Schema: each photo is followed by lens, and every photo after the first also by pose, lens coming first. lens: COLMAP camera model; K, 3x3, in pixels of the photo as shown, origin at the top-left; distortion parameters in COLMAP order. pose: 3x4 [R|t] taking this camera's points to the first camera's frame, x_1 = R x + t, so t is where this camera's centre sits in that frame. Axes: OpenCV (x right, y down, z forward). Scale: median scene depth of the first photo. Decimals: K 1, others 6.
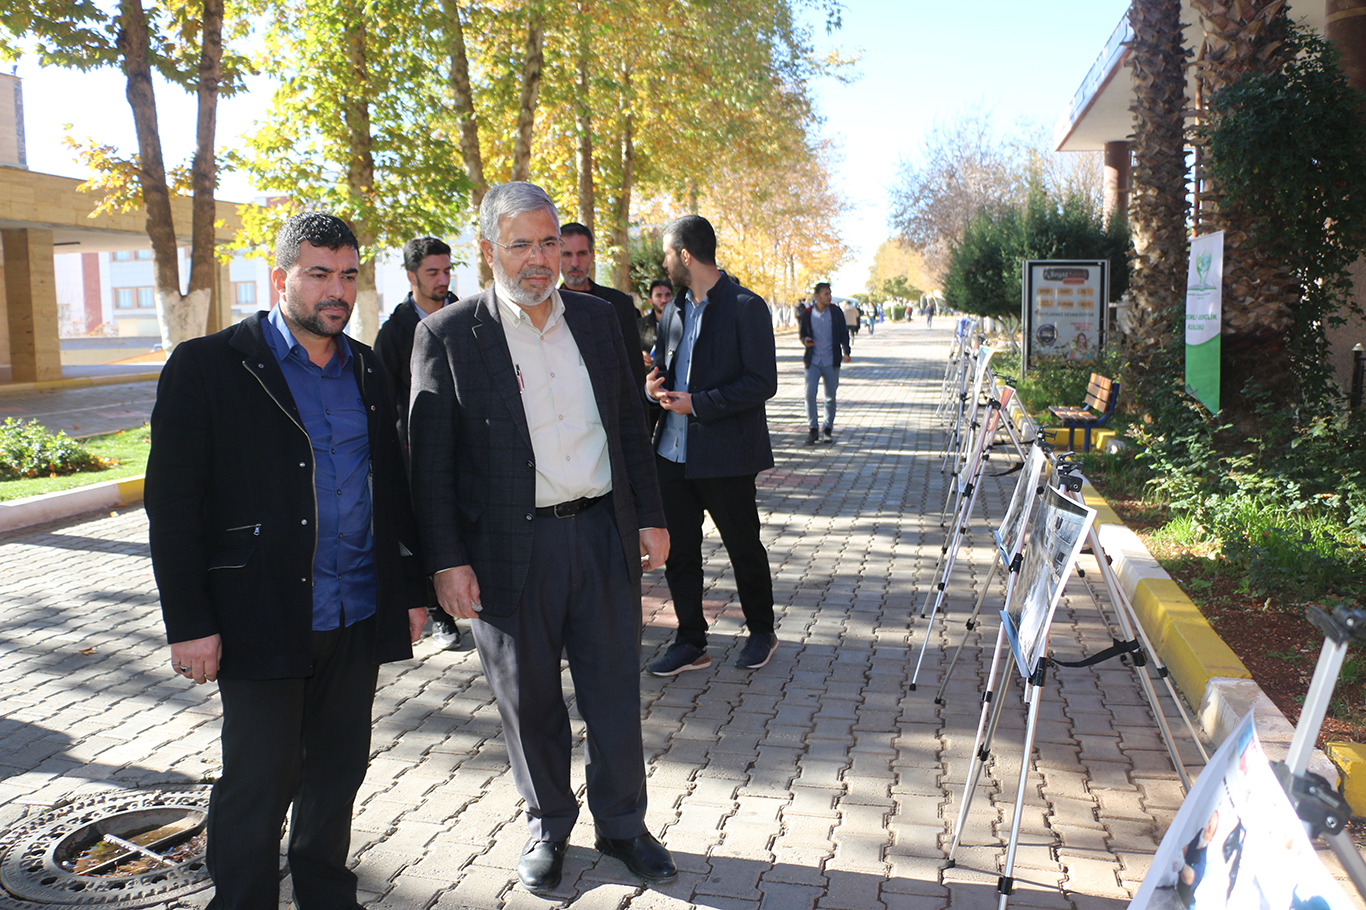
lens RADIAL K [[1113.6, 0, 683.0], [0, 1113.6, 455.0], [0, 0, 1]] dist [-0.194668, 0.172337]
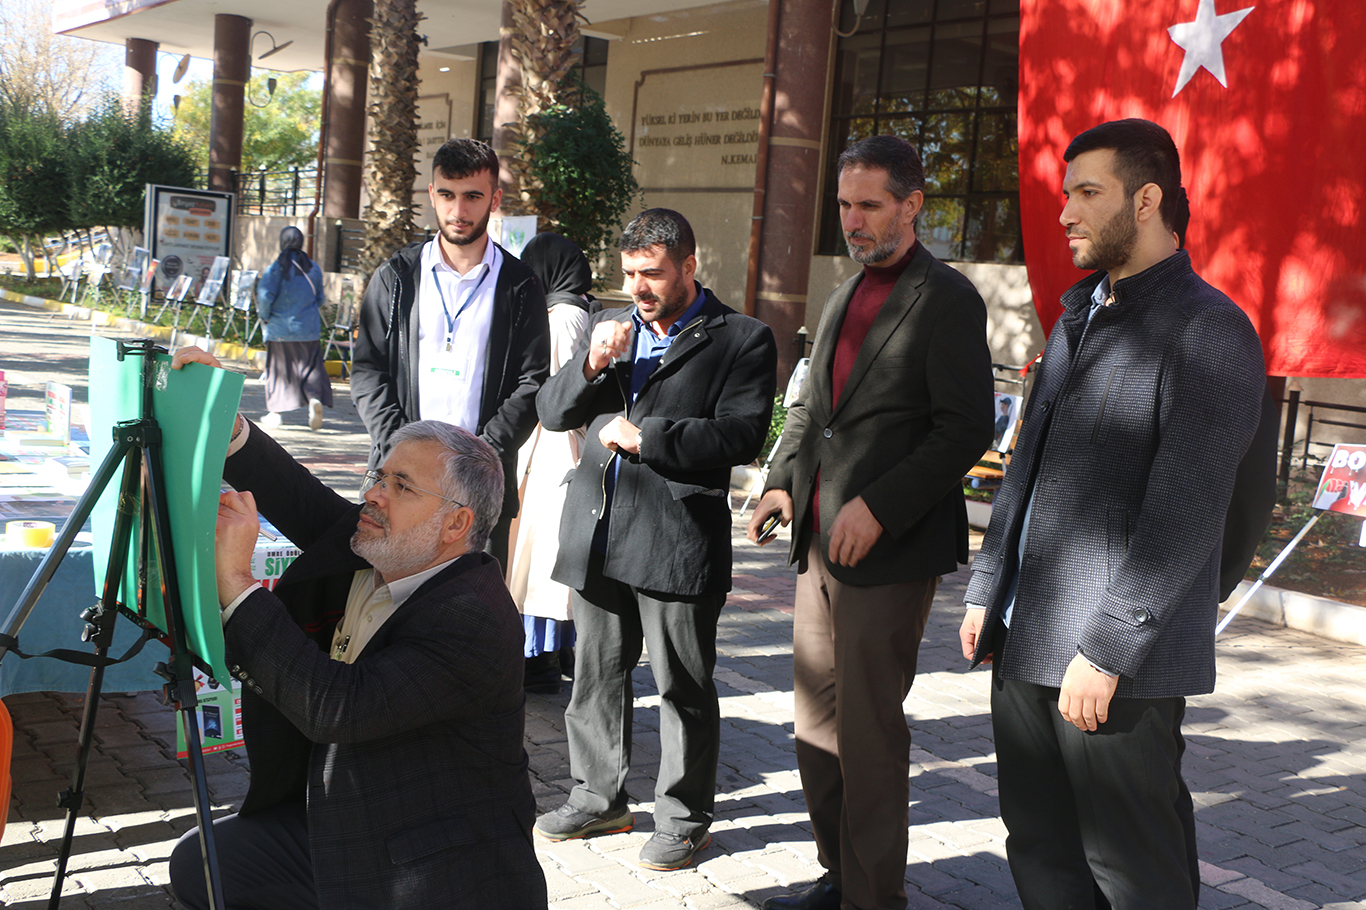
lens RADIAL K [[1704.6, 0, 683.0], [0, 1704.6, 455.0], [0, 0, 1]] dist [0.019239, 0.044369]
pose [[0.610178, -0.018190, 0.792055, -0.827091], [0.009132, 0.999831, 0.015926, 0.048848], [-0.792211, -0.002485, 0.610242, -0.369320]]
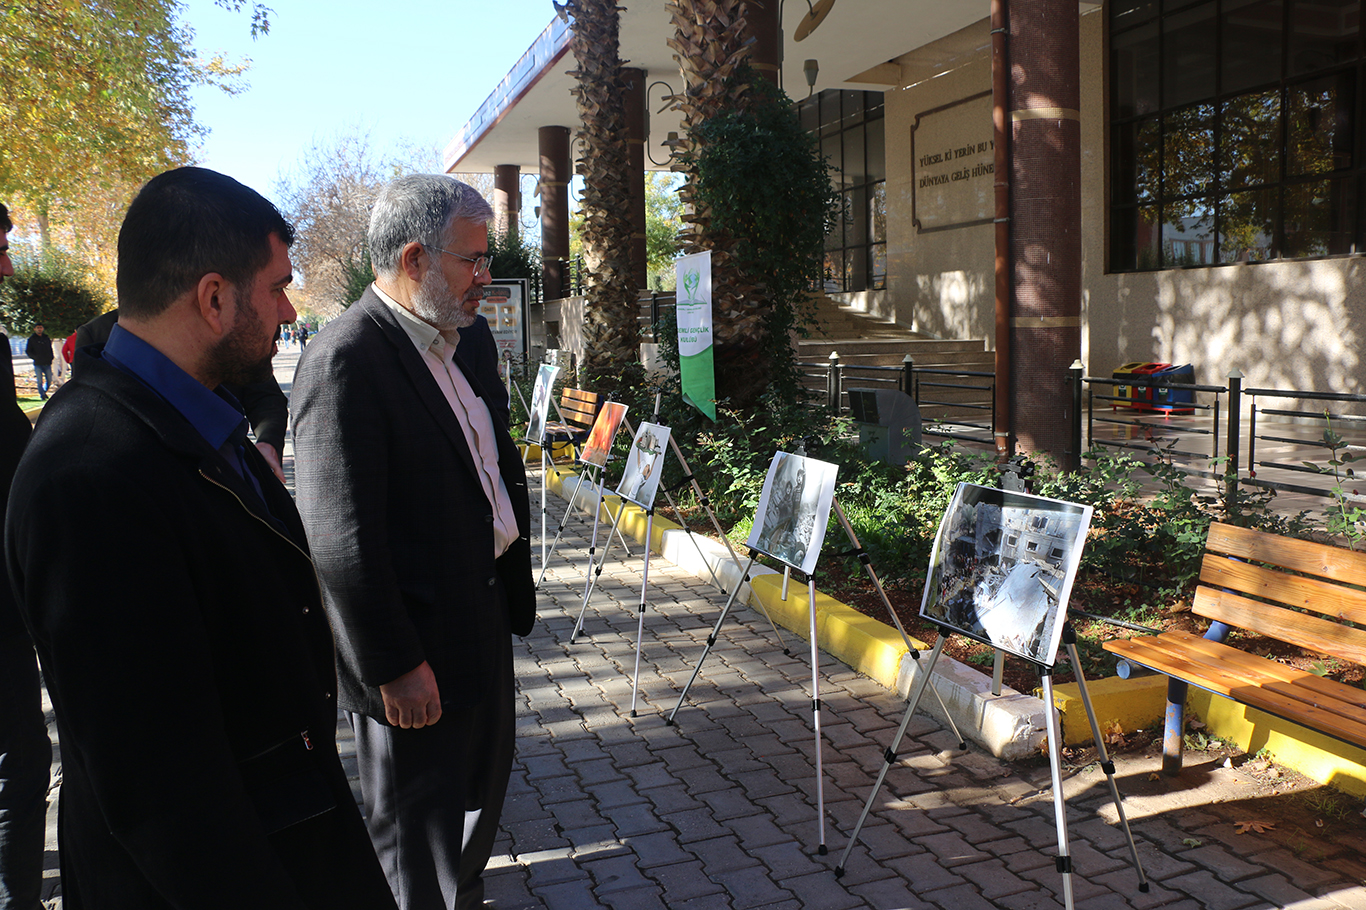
lens RADIAL K [[1112.2, 0, 683.0], [0, 1112.2, 455.0], [0, 0, 1]] dist [-0.190397, 0.159230]
pose [[0.831356, -0.070332, 0.551271, -0.110047], [0.080930, 0.996707, 0.005114, -0.007538], [-0.549815, 0.040363, 0.834311, 0.059590]]
